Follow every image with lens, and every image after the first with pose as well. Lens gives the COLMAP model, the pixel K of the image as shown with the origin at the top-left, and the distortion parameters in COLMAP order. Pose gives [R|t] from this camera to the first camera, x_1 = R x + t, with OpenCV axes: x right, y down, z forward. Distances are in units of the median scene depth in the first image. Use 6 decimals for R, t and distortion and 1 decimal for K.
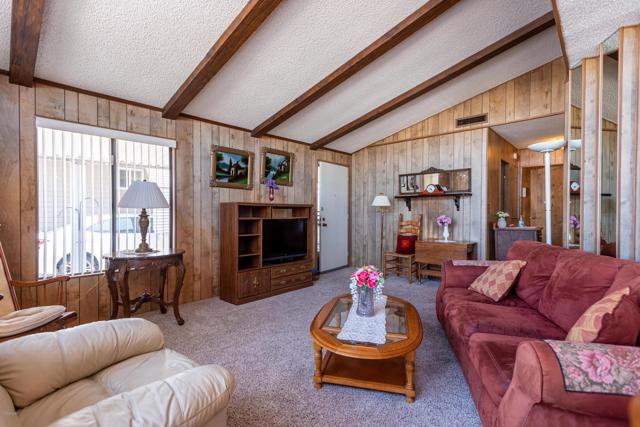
lens RADIAL K [[299.3, 0, 321.6], [0, 299.3, 213.6], [0, 0, 1]] dist [0.017792, -0.005653]
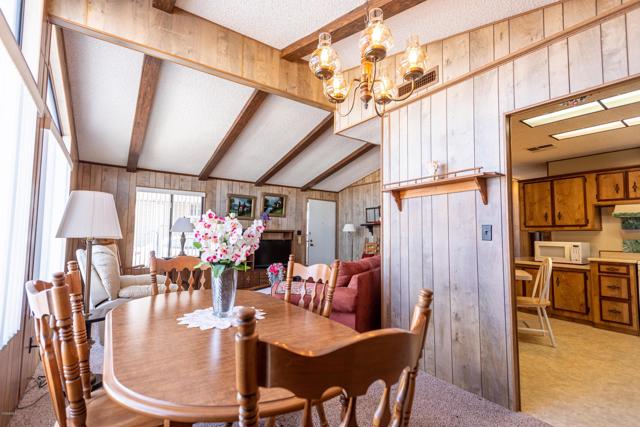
lens RADIAL K [[299.3, 0, 321.1], [0, 299.3, 213.0], [0, 0, 1]] dist [0.017792, -0.005653]
pose [[0.978834, -0.005181, -0.204592, 0.399554], [-0.011539, 0.996692, -0.080445, 0.002077], [0.204332, 0.081103, 0.975536, -0.412095]]
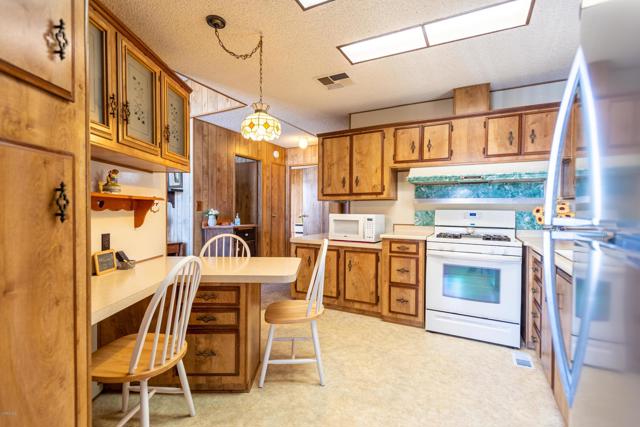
lens RADIAL K [[299.3, 0, 320.4], [0, 299.3, 212.2], [0, 0, 1]] dist [0.017792, -0.005653]
pose [[0.964671, 0.004628, 0.263418, 0.673496], [-0.003501, 0.999983, -0.004748, 0.006370], [-0.263436, 0.003658, 0.964670, 0.004205]]
